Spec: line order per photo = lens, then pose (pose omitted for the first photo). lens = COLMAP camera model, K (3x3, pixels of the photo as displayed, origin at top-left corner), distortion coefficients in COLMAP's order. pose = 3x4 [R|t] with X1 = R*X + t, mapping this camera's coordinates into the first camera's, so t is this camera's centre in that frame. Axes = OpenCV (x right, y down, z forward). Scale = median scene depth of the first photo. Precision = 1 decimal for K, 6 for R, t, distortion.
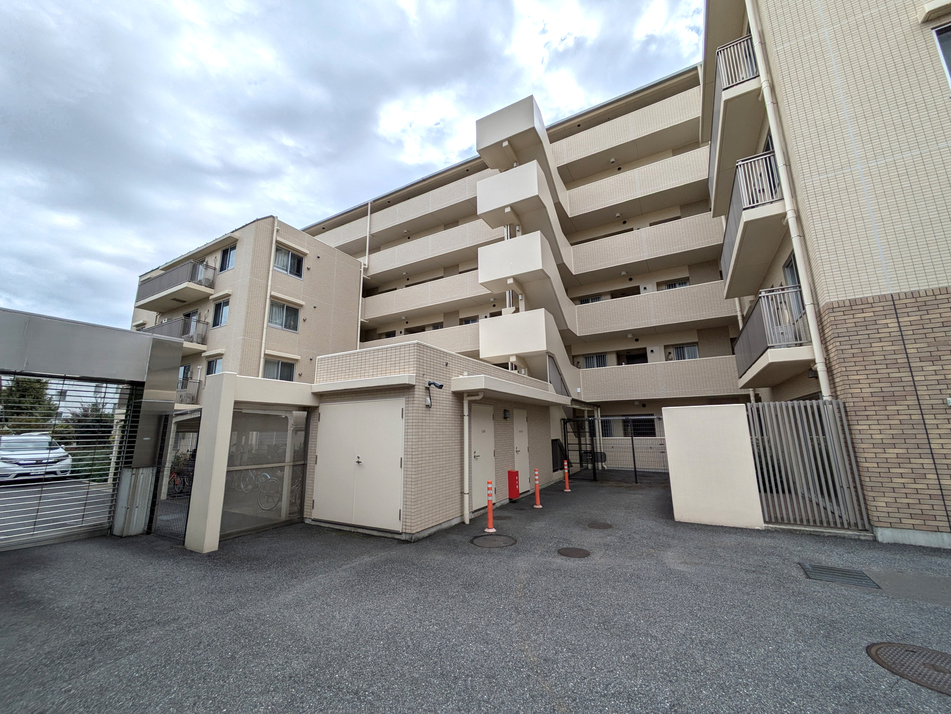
lens RADIAL K [[373.0, 0, 473.9], [0, 373.0, 355.1], [0, 0, 1]] dist [-0.001811, 0.000554]
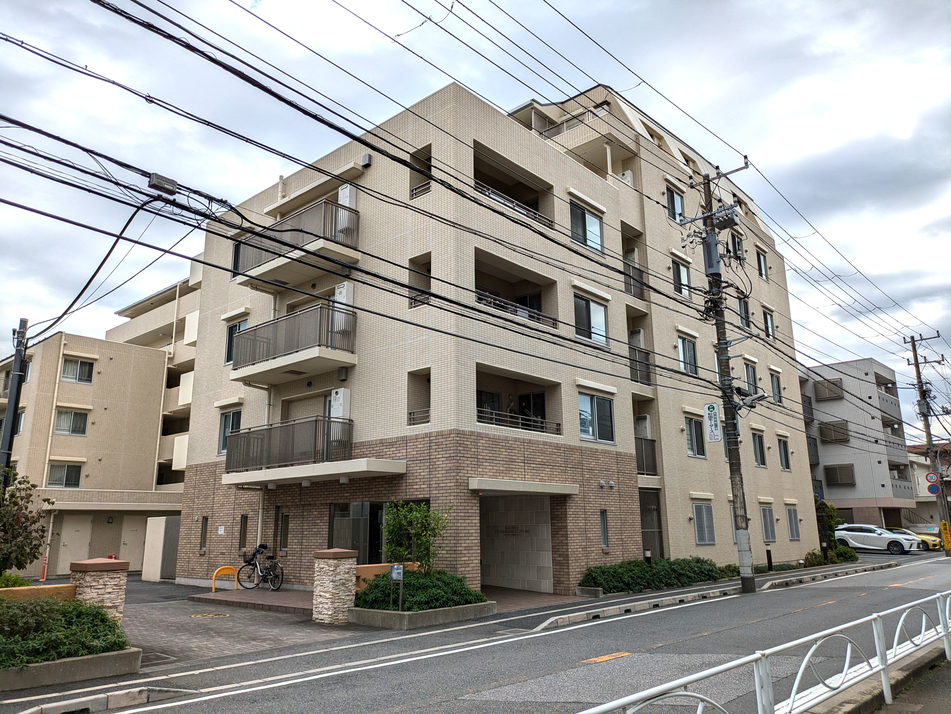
lens RADIAL K [[700.3, 0, 475.5], [0, 700.3, 357.0], [0, 0, 1]] dist [0.016173, -0.001502]
pose [[0.978234, -0.048283, -0.201807, 1.375578], [0.041688, 0.998452, -0.036810, -0.218867], [0.203272, 0.027596, 0.978733, -1.001333]]
